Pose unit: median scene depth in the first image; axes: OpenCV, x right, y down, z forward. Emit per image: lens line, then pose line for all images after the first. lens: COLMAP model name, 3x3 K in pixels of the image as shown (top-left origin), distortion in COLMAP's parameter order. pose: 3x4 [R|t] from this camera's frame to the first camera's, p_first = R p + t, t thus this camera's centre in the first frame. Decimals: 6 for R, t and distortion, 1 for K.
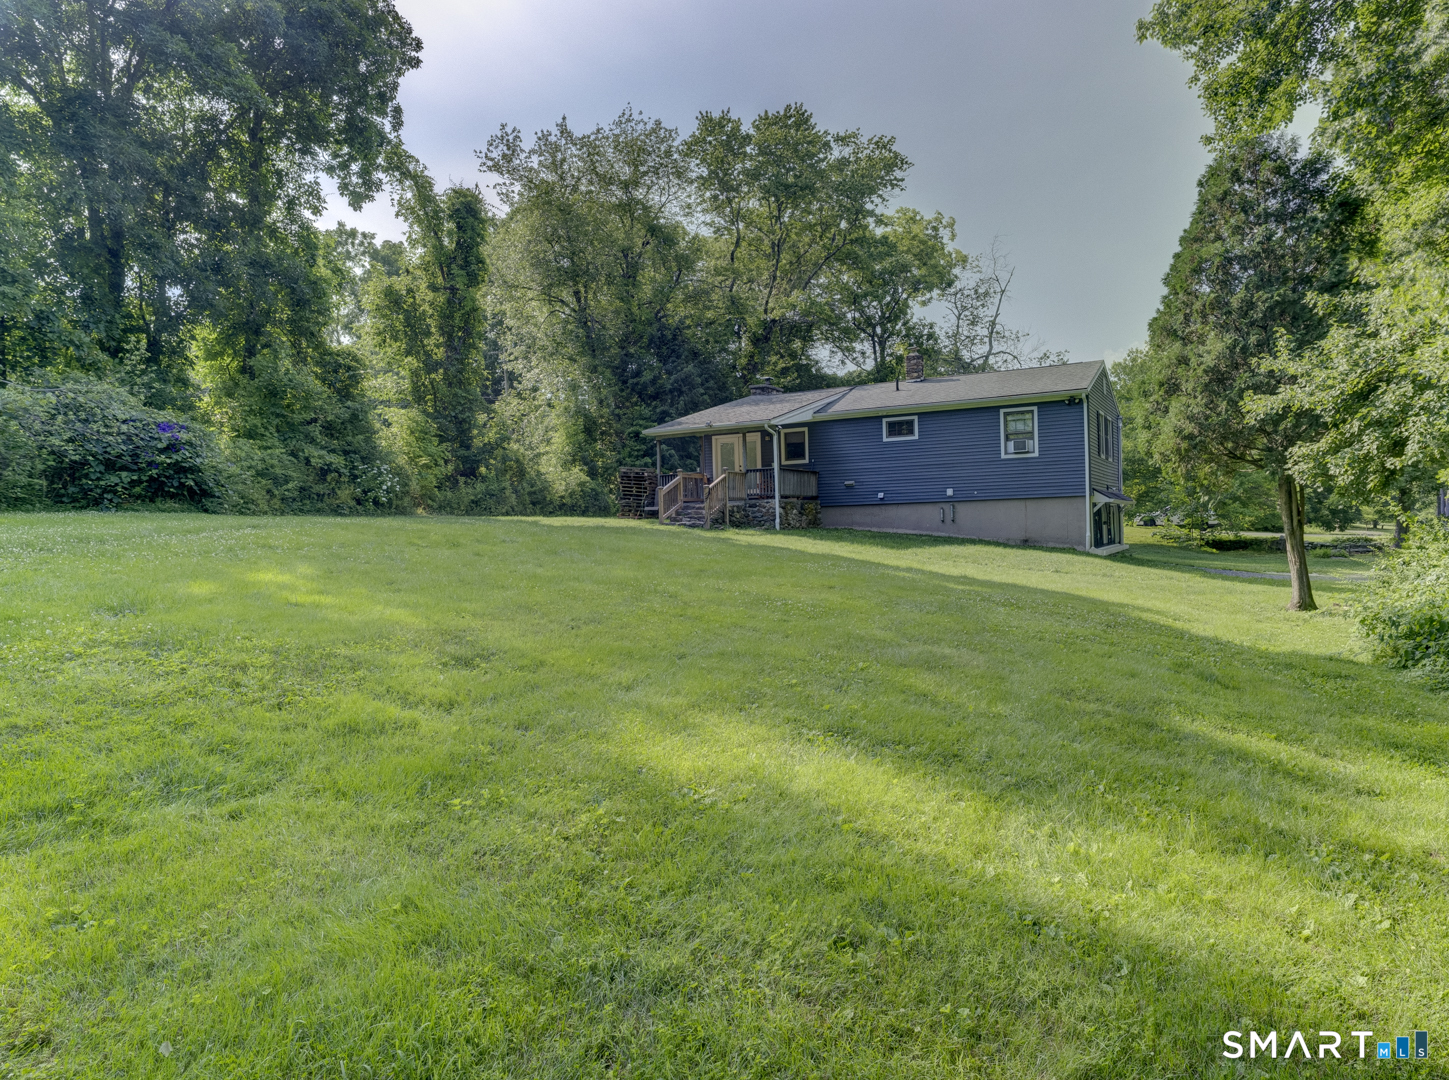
lens RADIAL K [[893.0, 0, 724.5], [0, 893.0, 540.0], [0, 0, 1]] dist [0.001608, 0.000232]
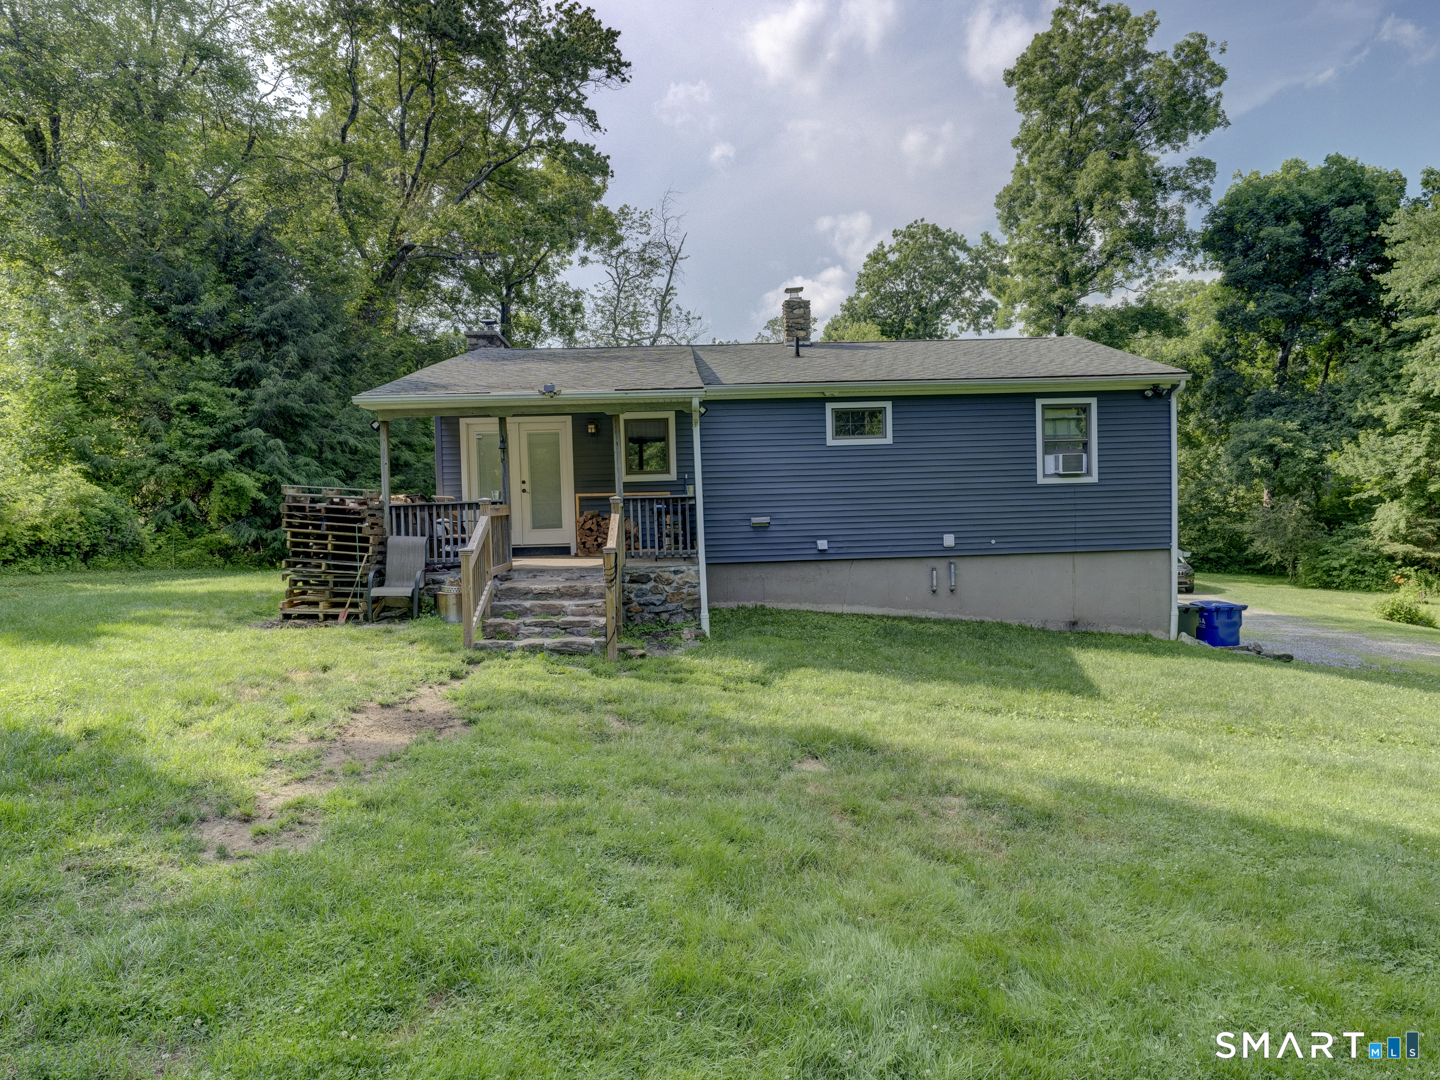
lens RADIAL K [[883.6, 0, 720.0], [0, 883.6, 540.0], [0, 0, 1]] dist [-0.002366, -0.001556]
pose [[0.858692, -0.016383, 0.512229, -0.153115], [0.012824, 0.999863, 0.010482, -0.059093], [-0.512331, -0.002432, 0.858785, 0.570851]]
